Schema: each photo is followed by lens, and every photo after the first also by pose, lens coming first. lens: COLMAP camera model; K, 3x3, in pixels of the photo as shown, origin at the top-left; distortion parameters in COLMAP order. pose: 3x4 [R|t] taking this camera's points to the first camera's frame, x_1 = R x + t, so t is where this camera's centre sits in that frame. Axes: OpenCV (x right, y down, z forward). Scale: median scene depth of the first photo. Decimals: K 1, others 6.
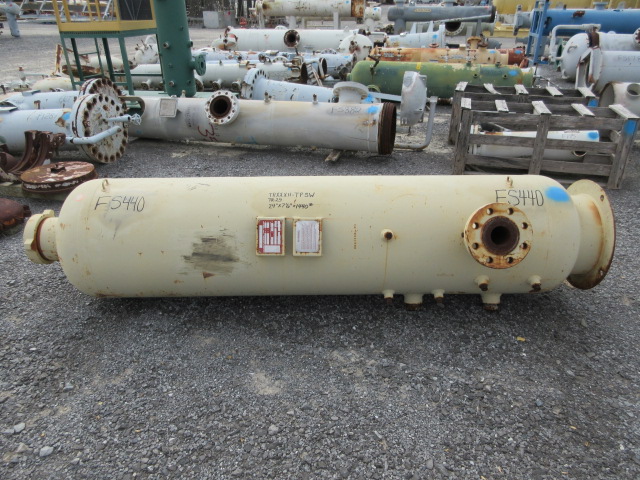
lens RADIAL K [[490.7, 0, 320.0], [0, 490.7, 240.0], [0, 0, 1]] dist [0.001638, -0.001201]
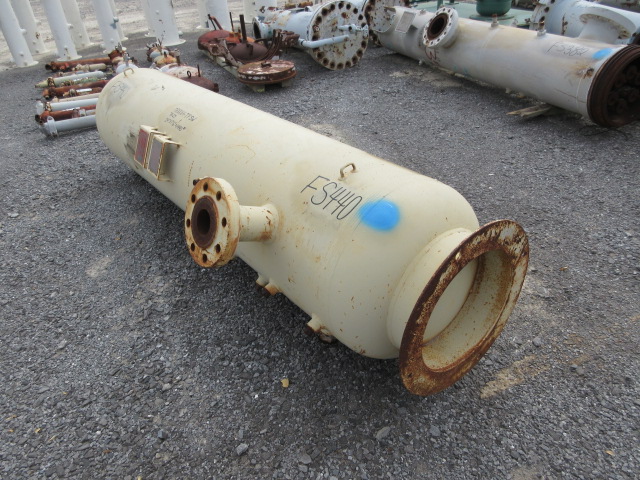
lens RADIAL K [[490.7, 0, 320.0], [0, 490.7, 240.0], [0, 0, 1]] dist [0.001638, -0.001201]
pose [[0.605018, 0.403263, -0.686537, 0.461044], [-0.295370, 0.914403, 0.276810, -0.112170], [0.739398, 0.035307, 0.672342, 0.293587]]
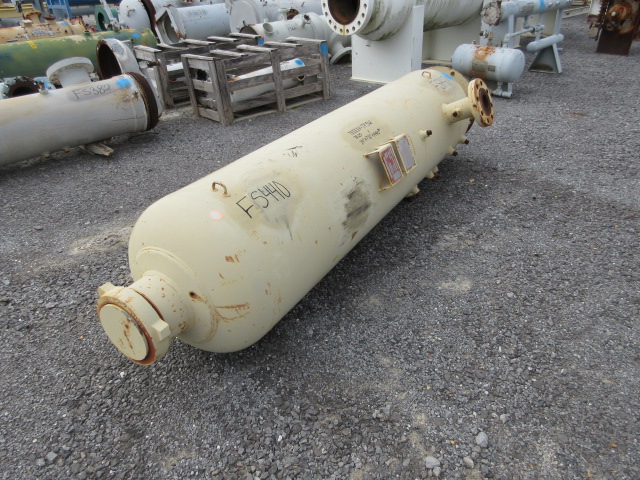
lens RADIAL K [[490.7, 0, 320.0], [0, 490.7, 240.0], [0, 0, 1]] dist [0.001638, -0.001201]
pose [[0.521951, -0.439820, 0.730839, -0.490752], [0.415011, 0.879503, 0.232894, -0.082965], [-0.745207, 0.181747, 0.641588, 0.245898]]
